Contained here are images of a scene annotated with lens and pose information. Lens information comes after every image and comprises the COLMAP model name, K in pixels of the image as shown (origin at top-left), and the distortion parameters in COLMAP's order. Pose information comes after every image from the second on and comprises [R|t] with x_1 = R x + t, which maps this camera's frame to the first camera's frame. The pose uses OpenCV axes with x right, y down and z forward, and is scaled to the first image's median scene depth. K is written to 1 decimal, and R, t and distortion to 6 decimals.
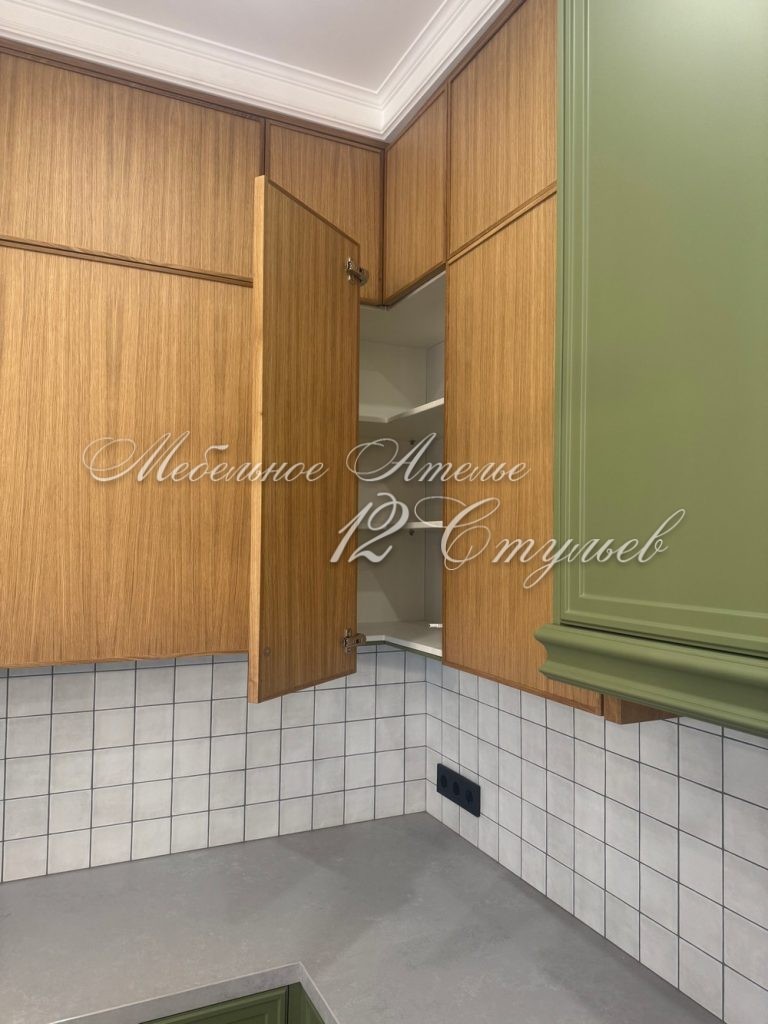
lens RADIAL K [[722.9, 0, 384.3], [0, 722.9, 515.3], [0, 0, 1]] dist [0.037355, -0.039793]
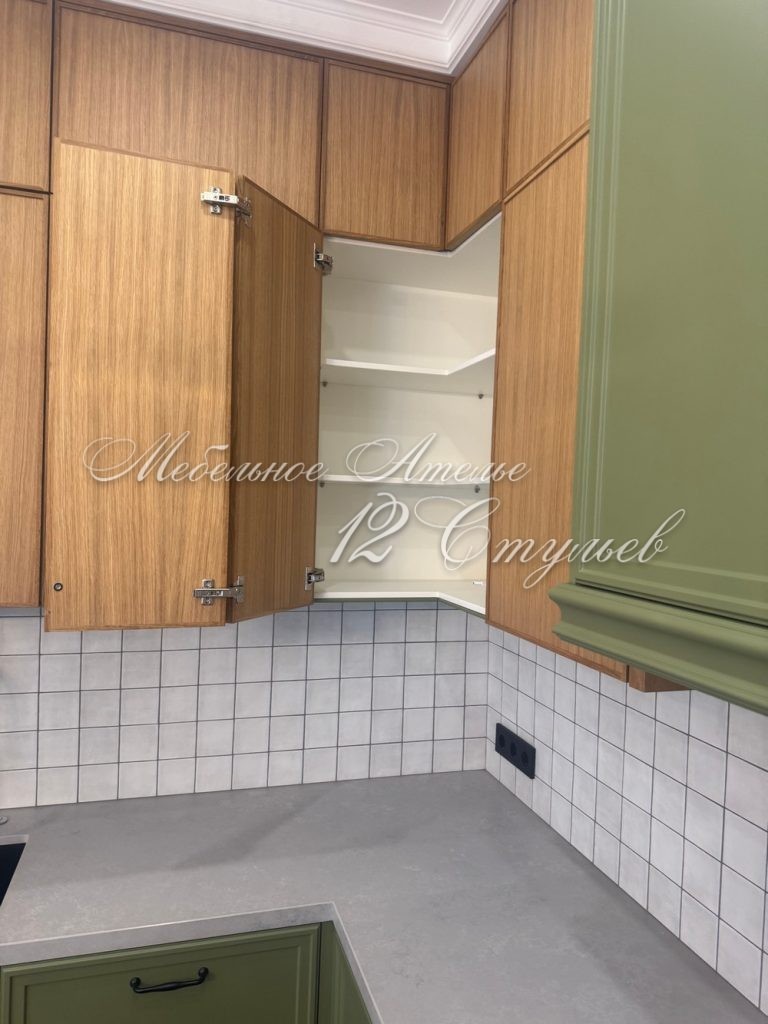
lens RADIAL K [[722.9, 0, 389.3], [0, 722.9, 514.6], [0, 0, 1]] dist [0.037355, -0.039793]
pose [[0.988642, 0.025917, -0.148035, 0.084739], [-0.017779, 0.998271, 0.056031, 0.006928], [0.149231, -0.052763, 0.987394, 0.021545]]
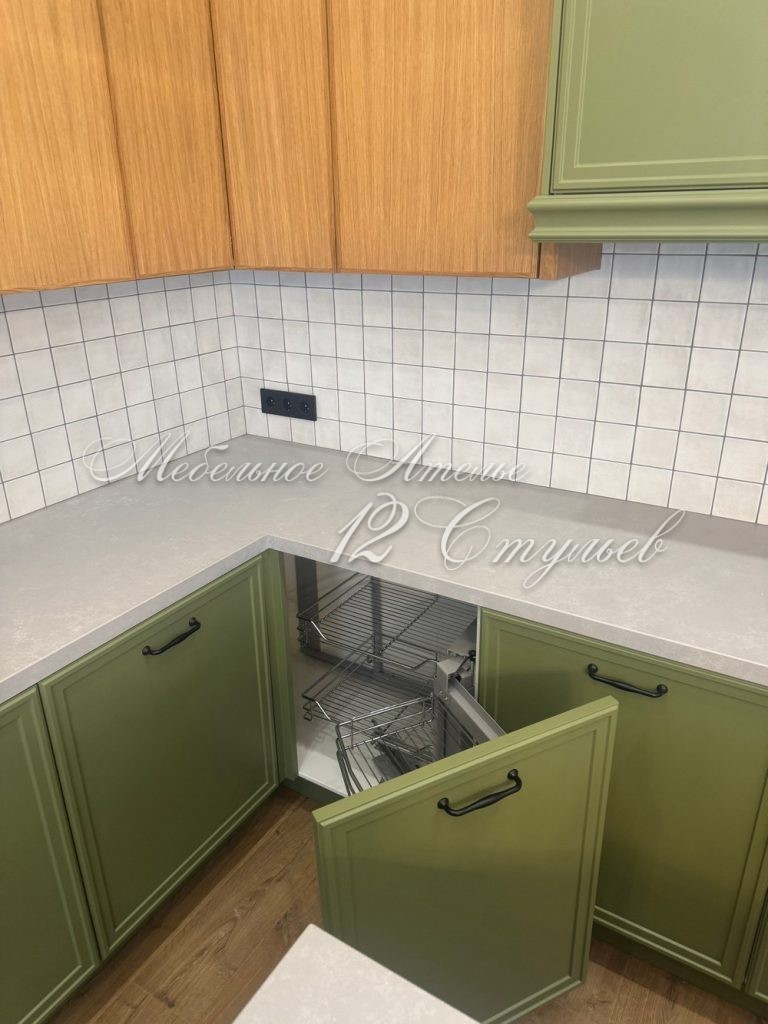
lens RADIAL K [[722.9, 0, 366.8], [0, 722.9, 520.2], [0, 0, 1]] dist [0.037355, -0.039793]
pose [[0.841167, -0.235183, 0.486958, -0.464256], [0.007833, 0.905683, 0.423882, 0.075432], [-0.540719, -0.352742, 0.763673, 0.010114]]
